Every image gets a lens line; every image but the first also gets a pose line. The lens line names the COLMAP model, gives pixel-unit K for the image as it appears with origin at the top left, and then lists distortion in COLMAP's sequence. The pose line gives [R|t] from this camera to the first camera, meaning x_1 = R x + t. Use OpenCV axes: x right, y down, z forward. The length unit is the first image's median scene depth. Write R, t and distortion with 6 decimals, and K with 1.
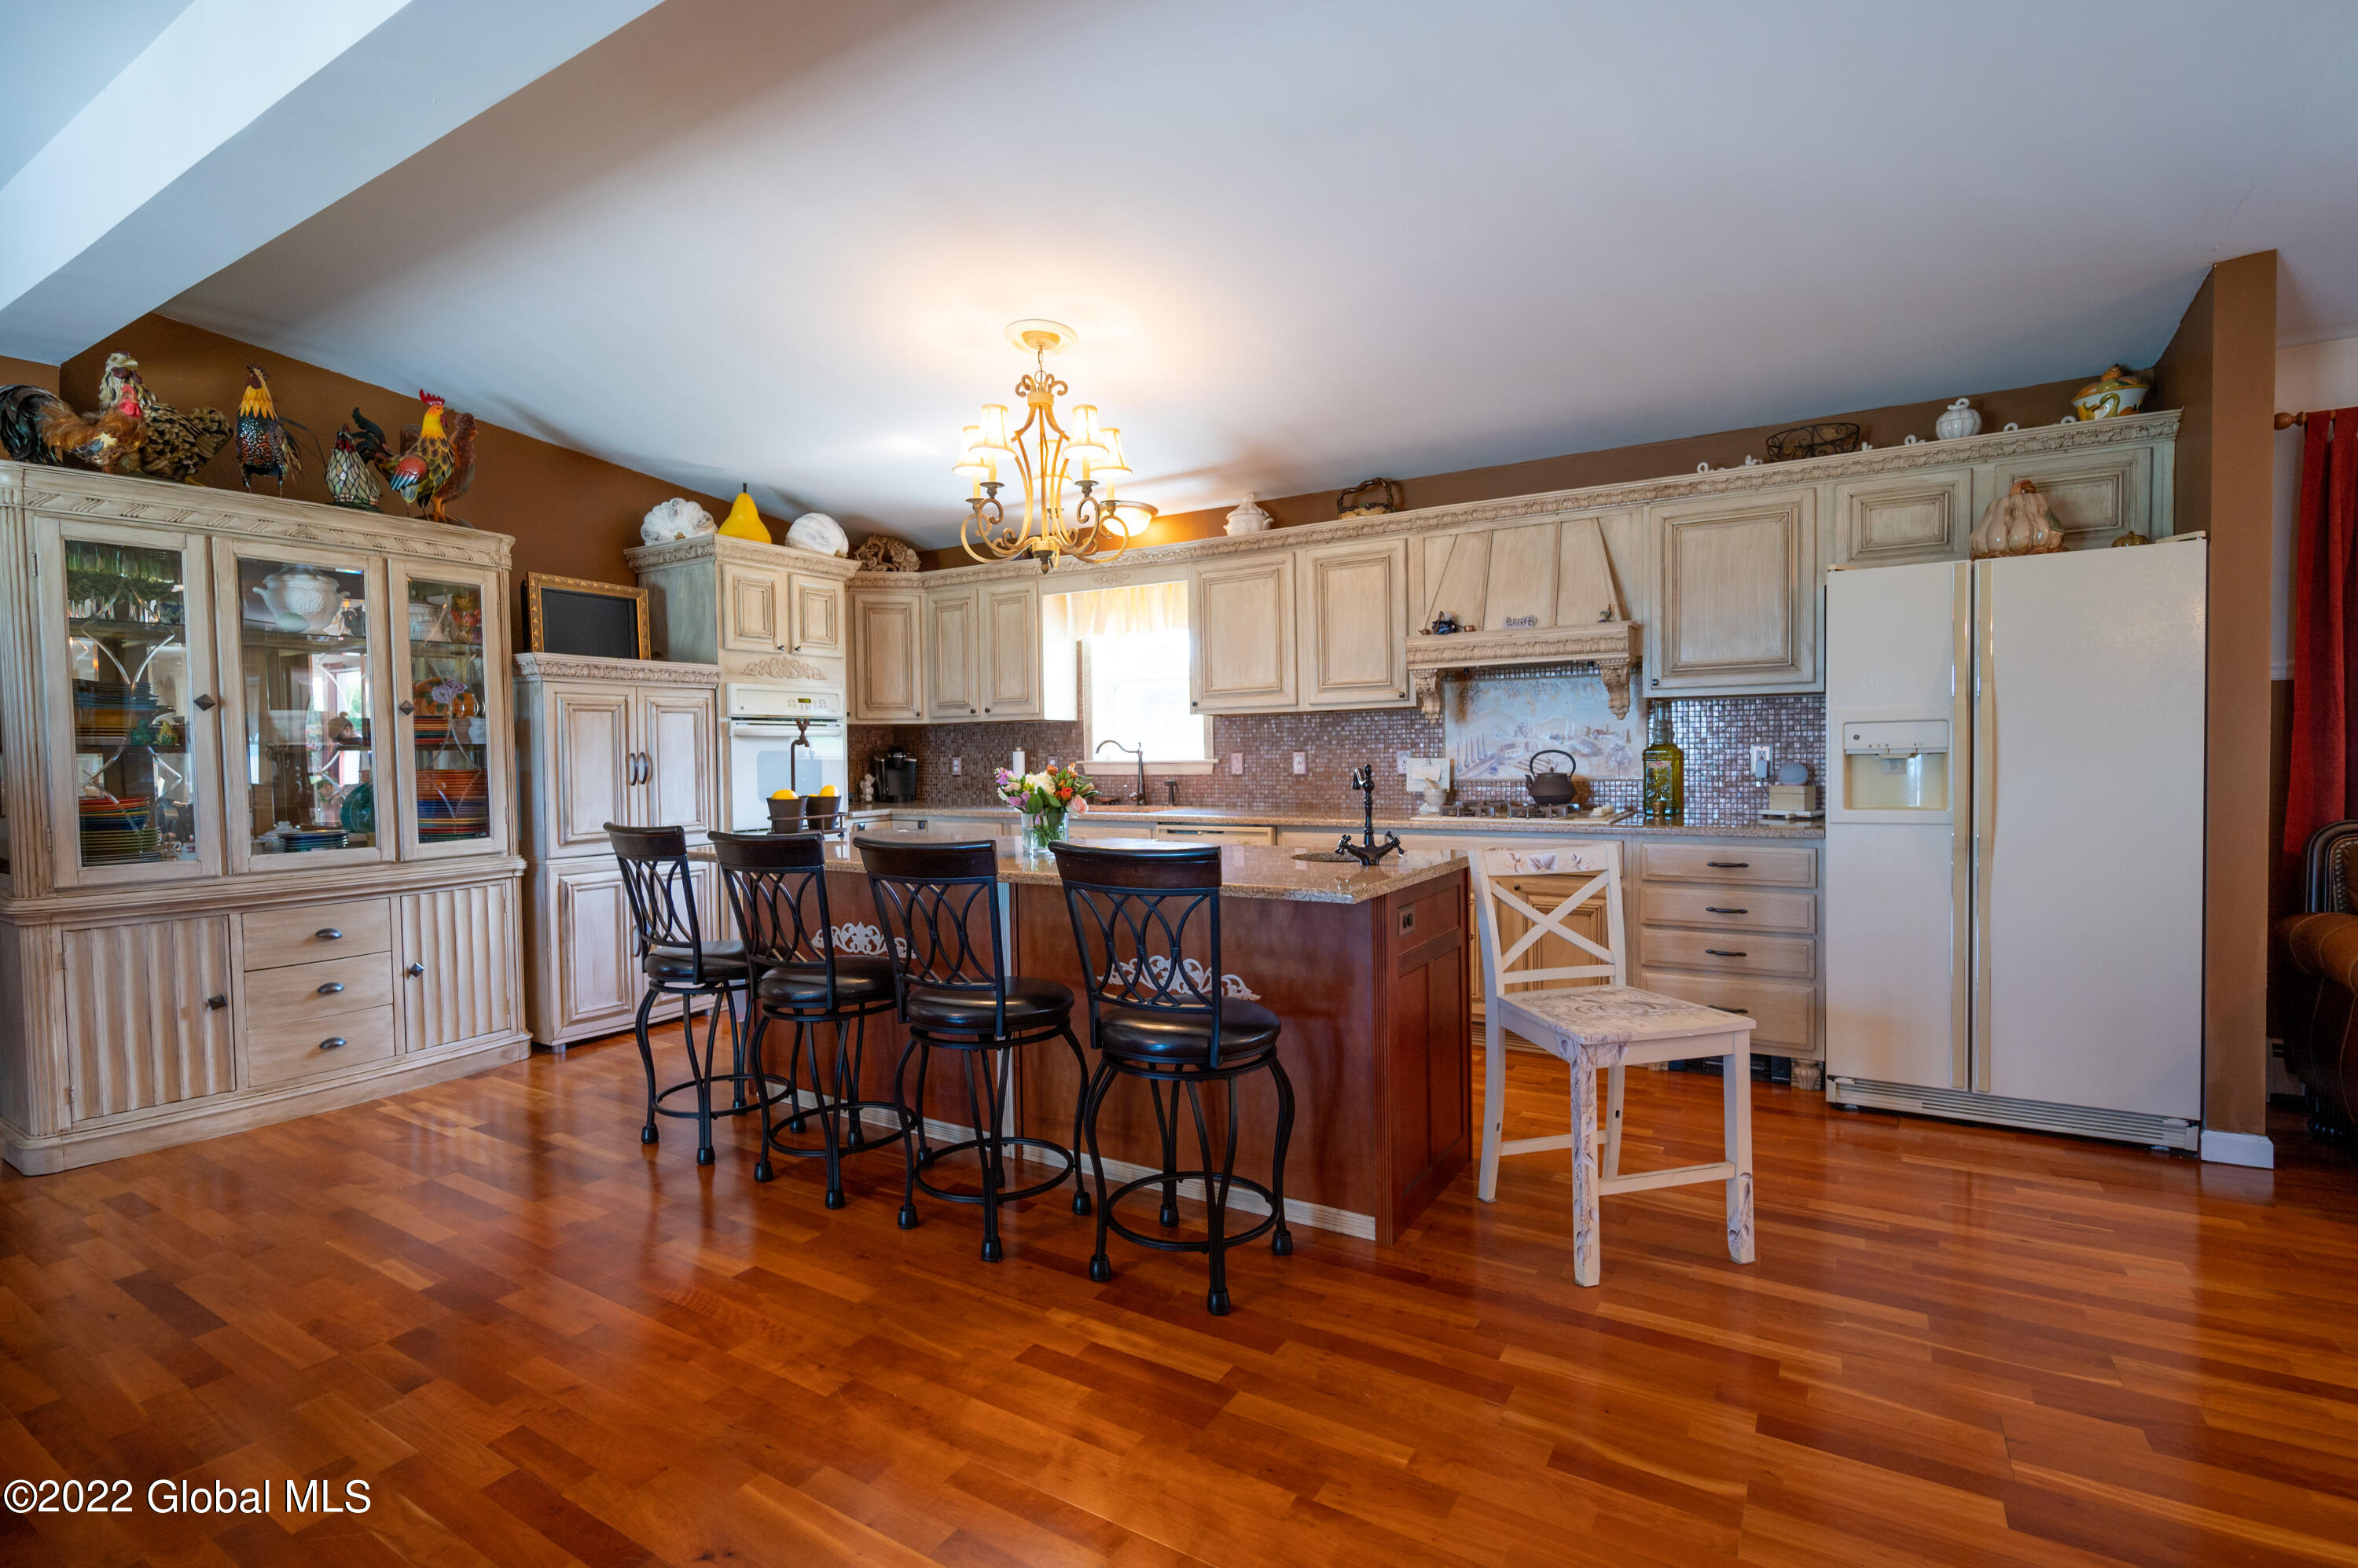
lens RADIAL K [[1096.8, 0, 1177.5], [0, 1096.8, 787.0], [0, 0, 1]] dist [0.003616, -0.000385]
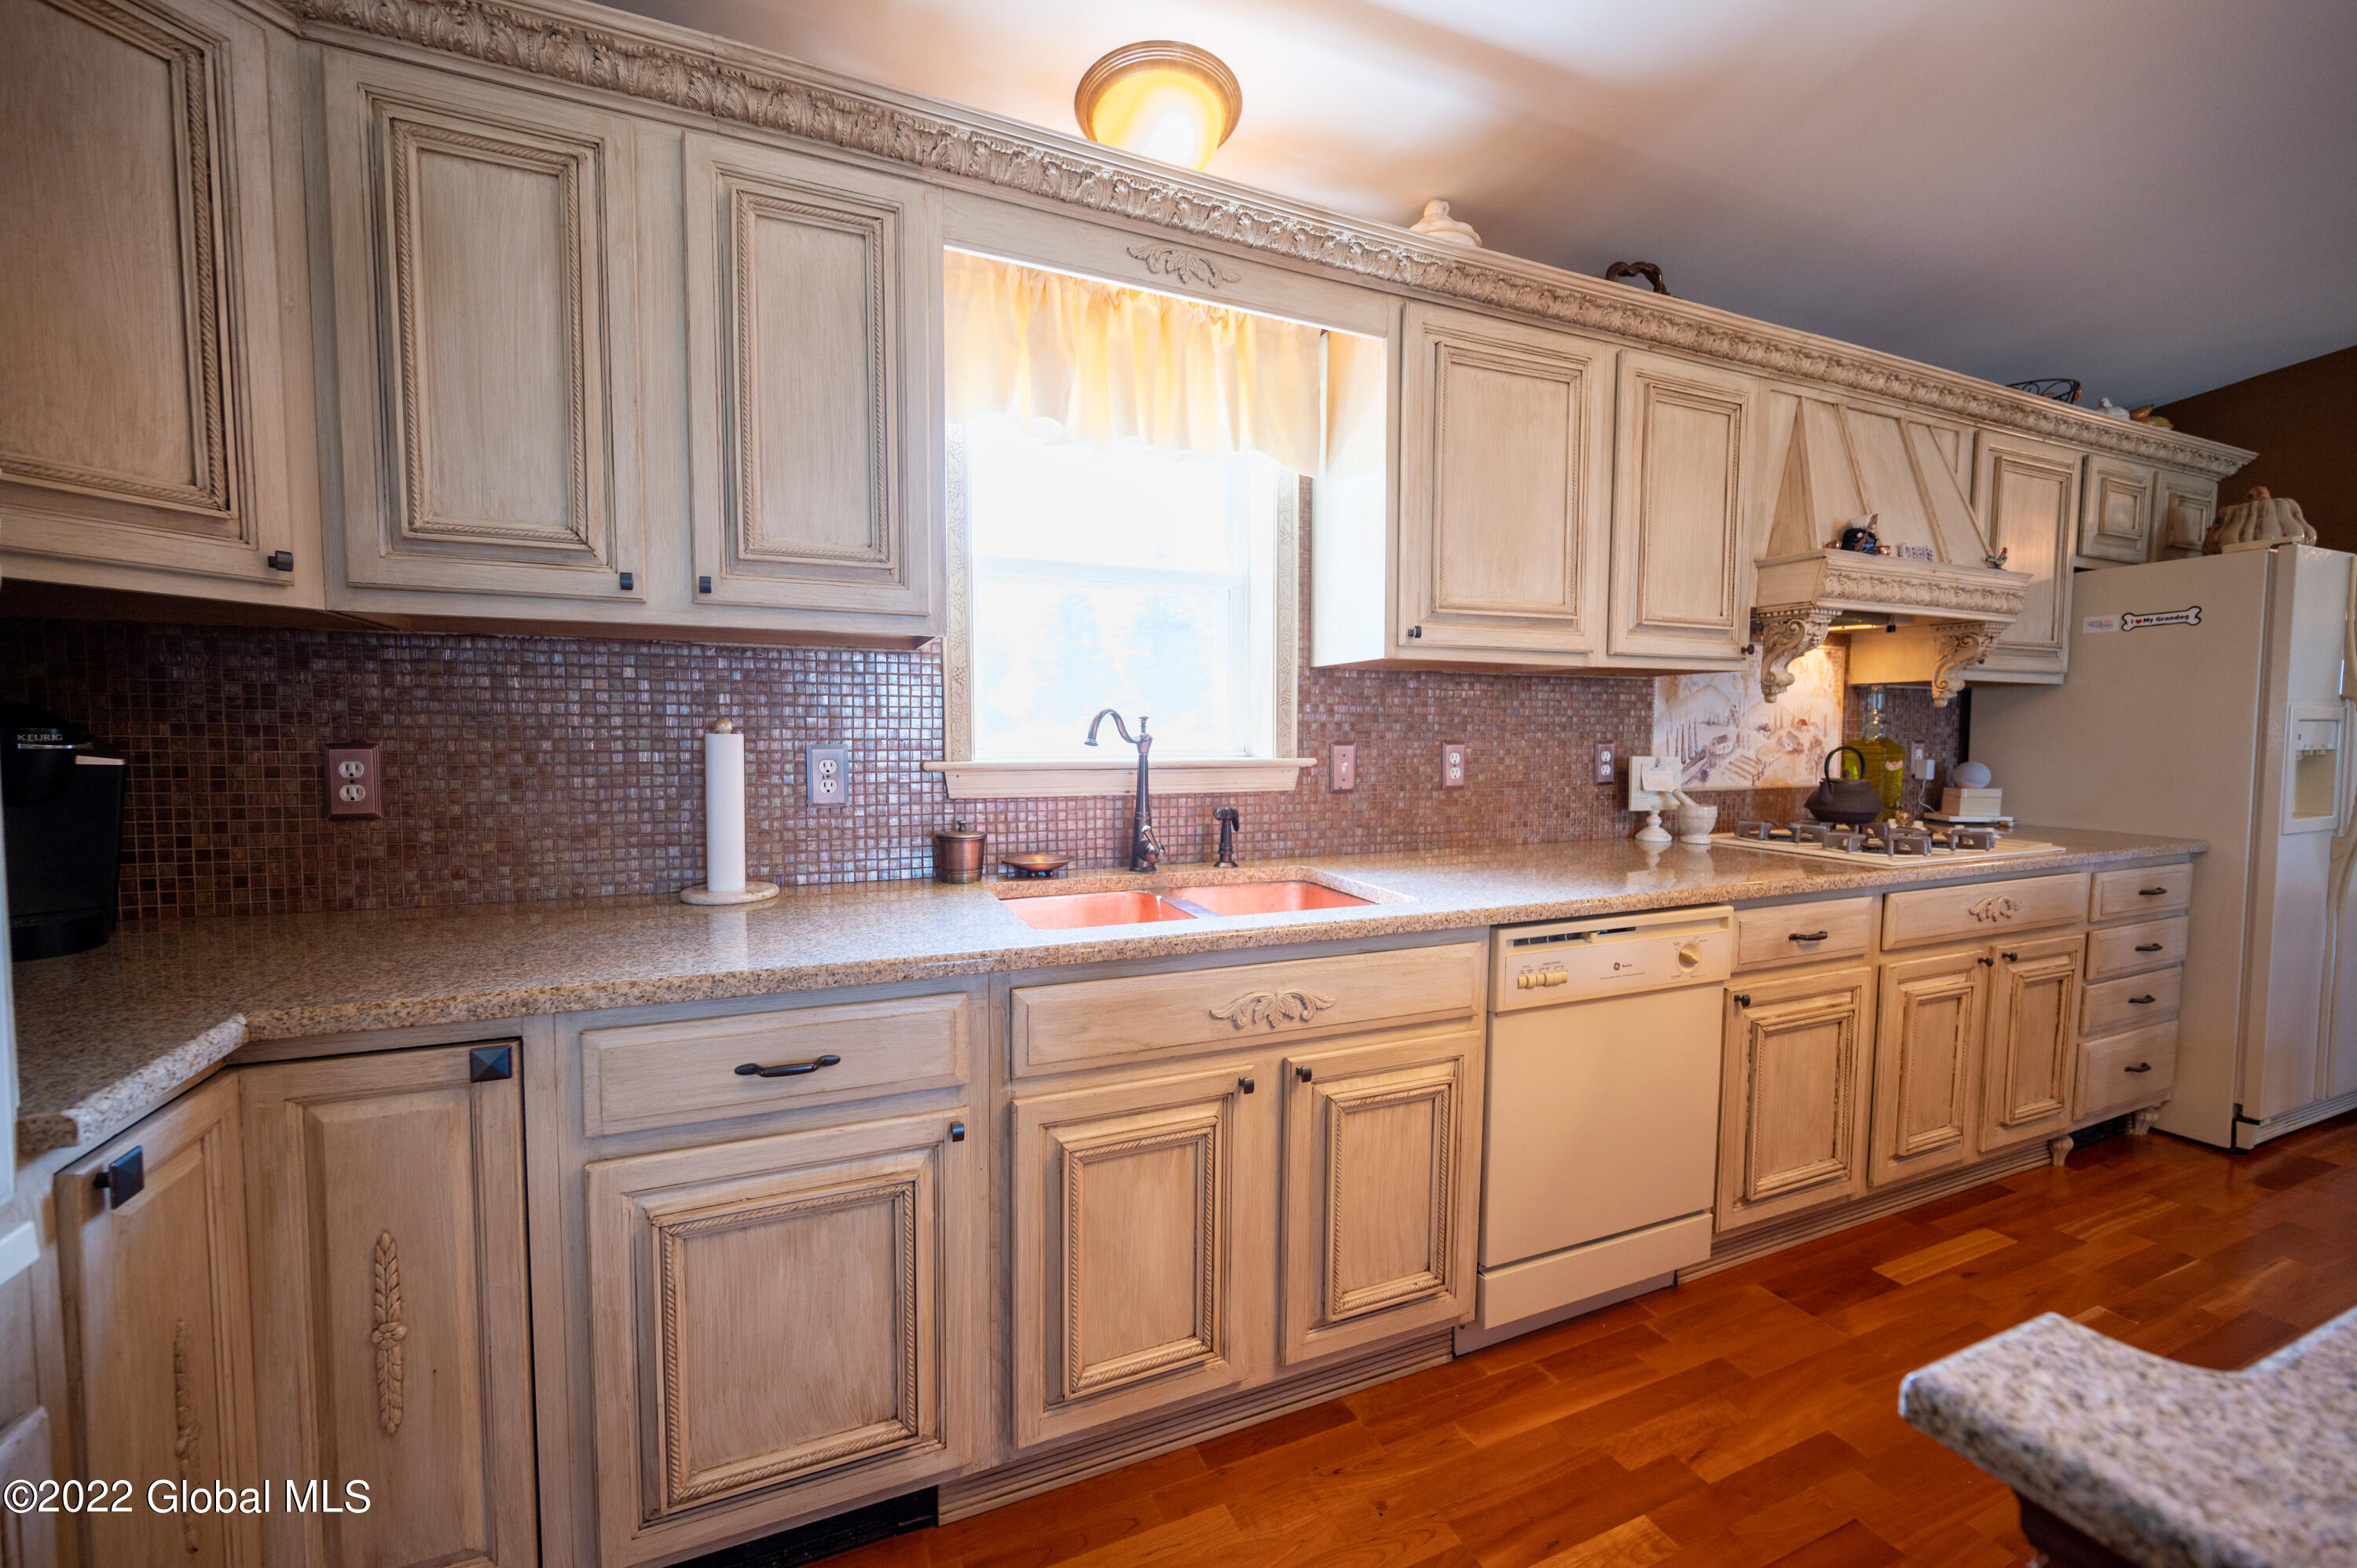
lens RADIAL K [[930.6, 0, 1180.1], [0, 930.6, 790.5], [0, 0, 1]] dist [0.002495, 0.000344]
pose [[0.570122, -0.035646, 0.820787, -0.321453], [0.013953, 0.999334, 0.033708, -0.025372], [-0.821442, -0.007765, 0.570239, 0.818193]]
